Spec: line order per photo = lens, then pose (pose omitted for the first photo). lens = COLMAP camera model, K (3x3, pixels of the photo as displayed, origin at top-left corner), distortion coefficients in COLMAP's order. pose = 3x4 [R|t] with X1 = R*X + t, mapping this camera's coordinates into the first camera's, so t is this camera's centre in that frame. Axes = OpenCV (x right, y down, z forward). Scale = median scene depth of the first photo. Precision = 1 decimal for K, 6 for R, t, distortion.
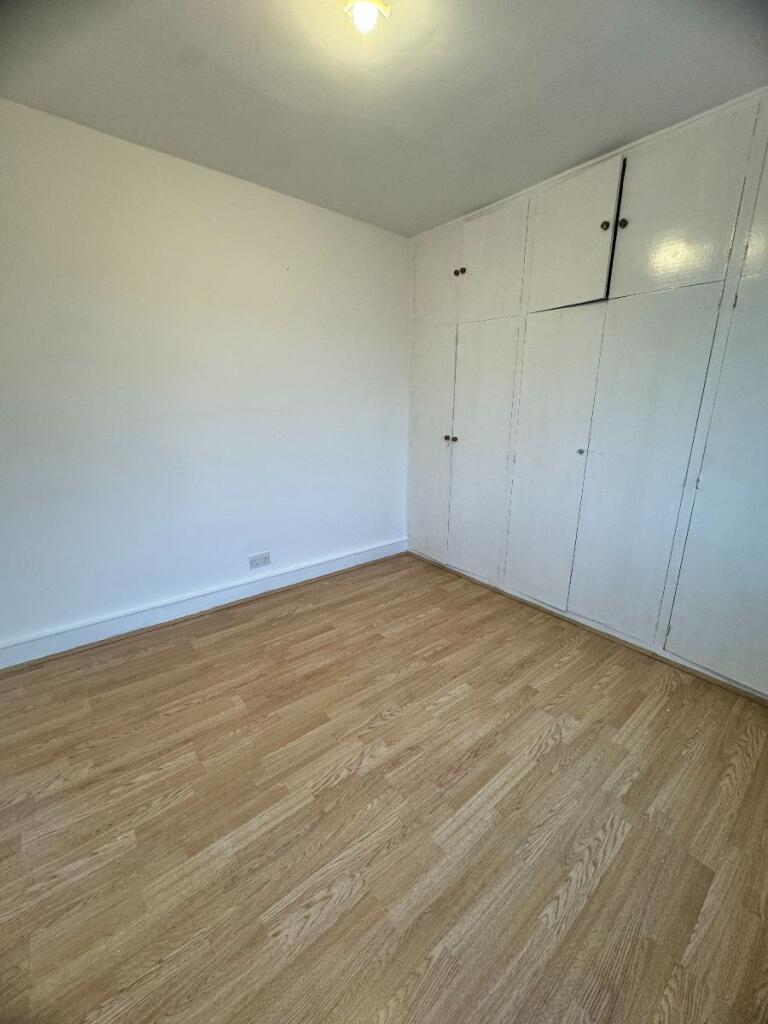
lens RADIAL K [[405.5, 0, 384.6], [0, 405.5, 510.8], [0, 0, 1]] dist [-0.002429, -0.000032]
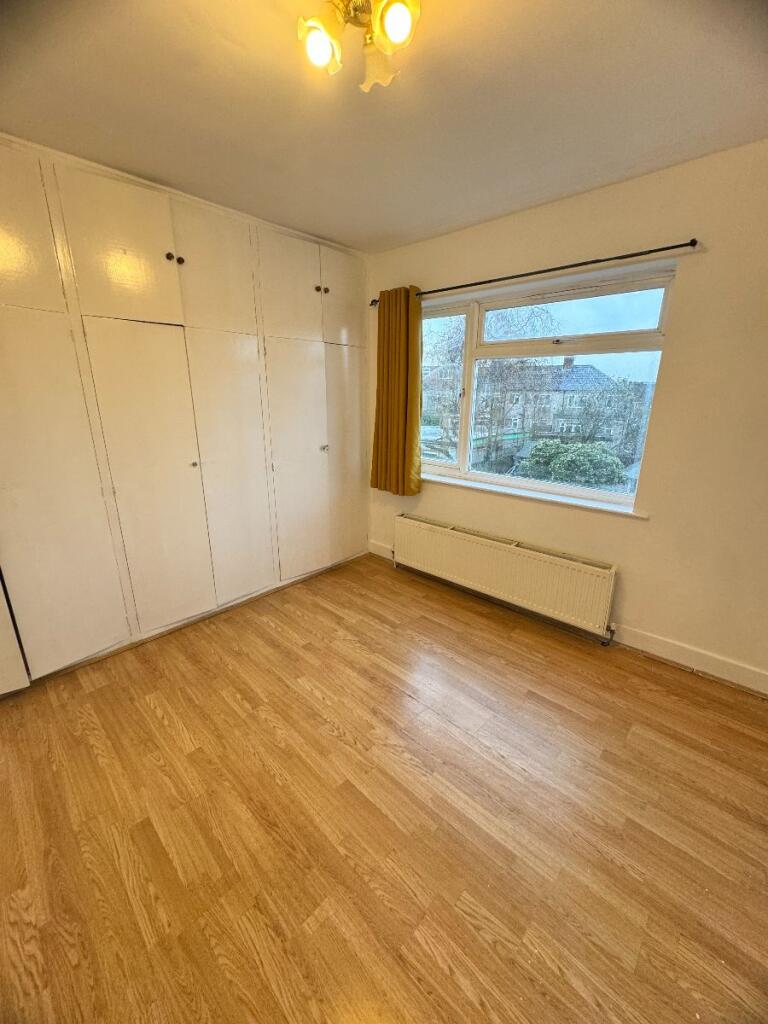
lens RADIAL K [[405.5, 0, 385.2], [0, 405.5, 511.2], [0, 0, 1]] dist [-0.002429, -0.000032]
pose [[-0.134672, -0.287115, 0.948382, -0.781445], [0.246277, 0.917370, 0.312698, -0.294964], [-0.959797, 0.275676, -0.052834, 0.728407]]
